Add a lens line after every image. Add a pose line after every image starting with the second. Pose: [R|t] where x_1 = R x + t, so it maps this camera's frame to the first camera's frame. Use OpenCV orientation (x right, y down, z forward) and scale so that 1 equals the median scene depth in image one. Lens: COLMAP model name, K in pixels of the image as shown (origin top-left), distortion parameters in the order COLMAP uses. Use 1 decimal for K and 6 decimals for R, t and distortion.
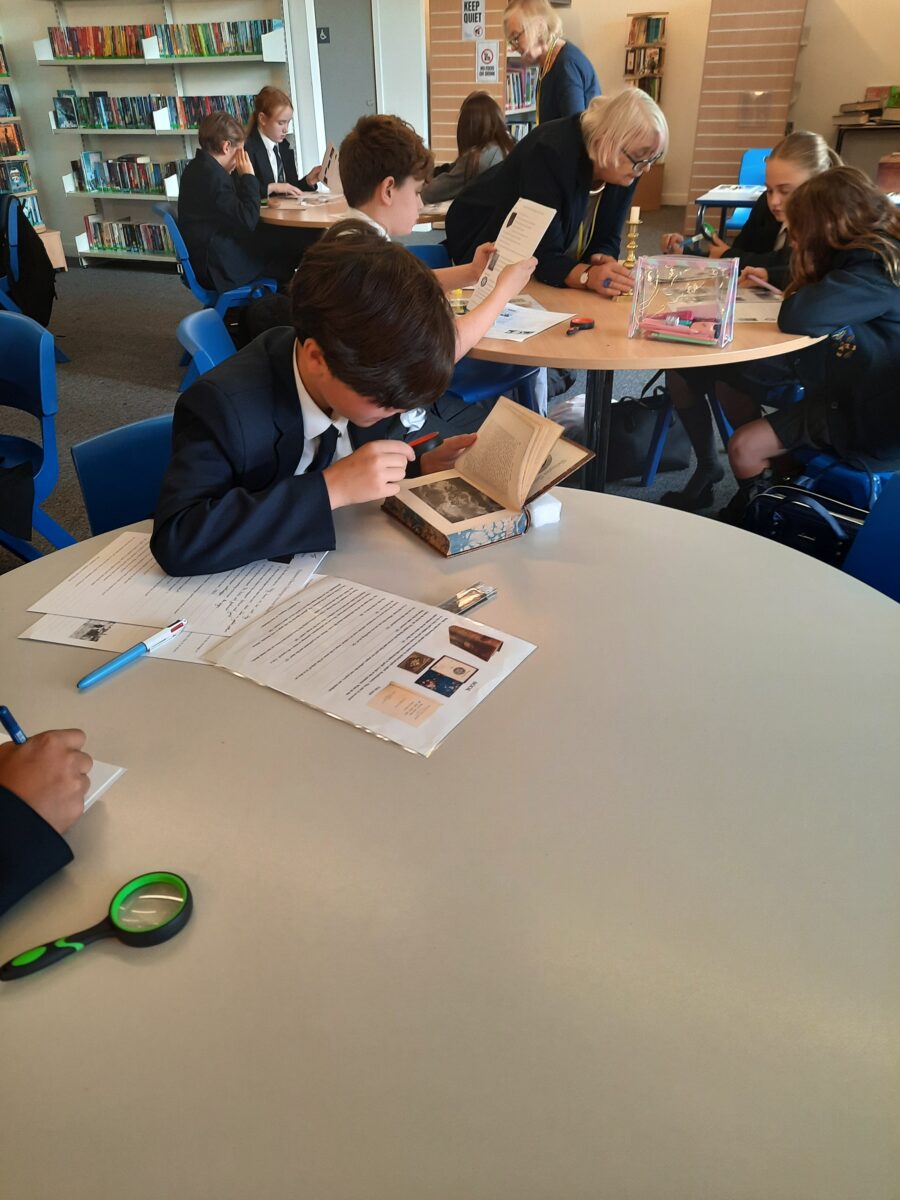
lens RADIAL K [[834.0, 0, 450.0], [0, 834.0, 600.0], [0, 0, 1]] dist [0.006745, 0.005281]
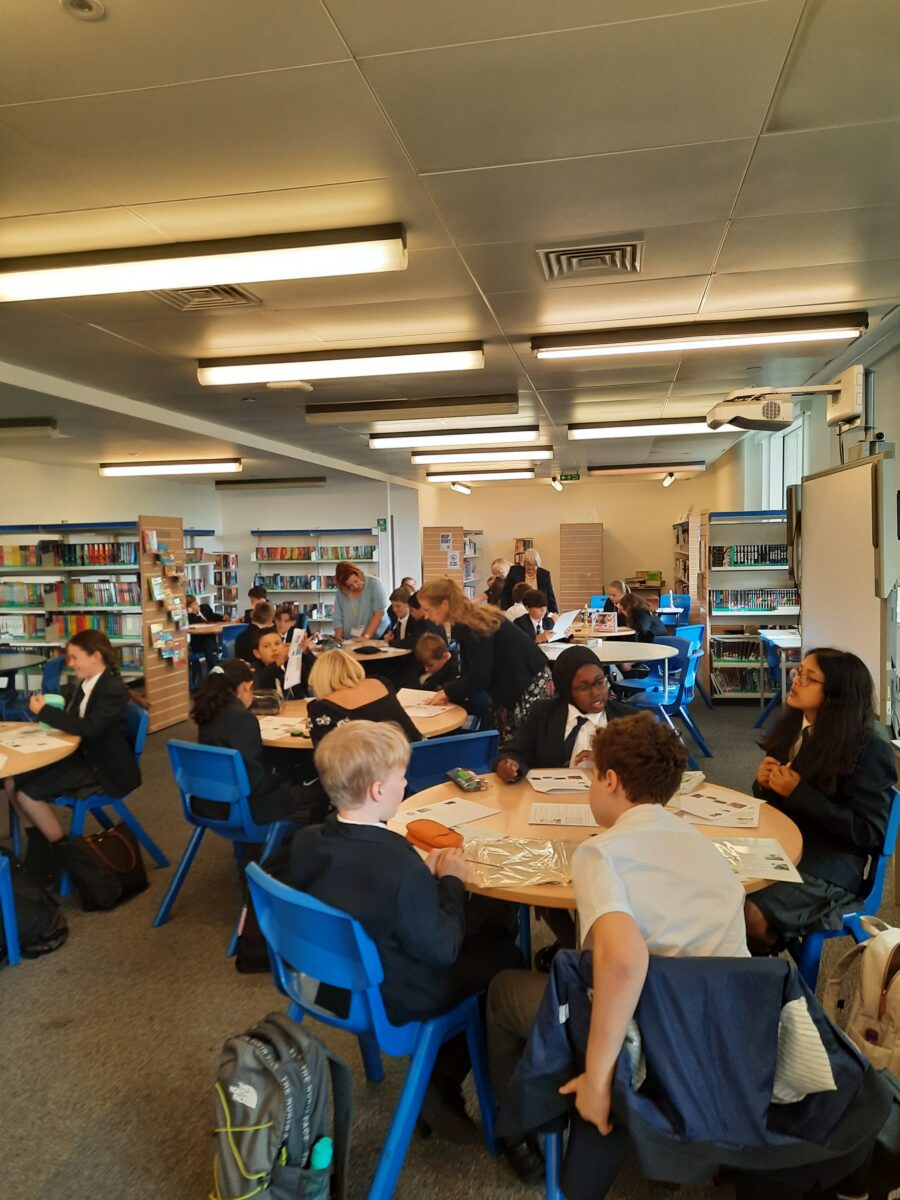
lens RADIAL K [[834.0, 0, 450.0], [0, 834.0, 600.0], [0, 0, 1]] dist [0.006745, 0.005281]
pose [[0.982784, -0.006227, 0.184654, -0.380962], [0.094777, 0.874907, -0.474926, 0.435254], [-0.158598, 0.484251, 0.860435, -0.751536]]
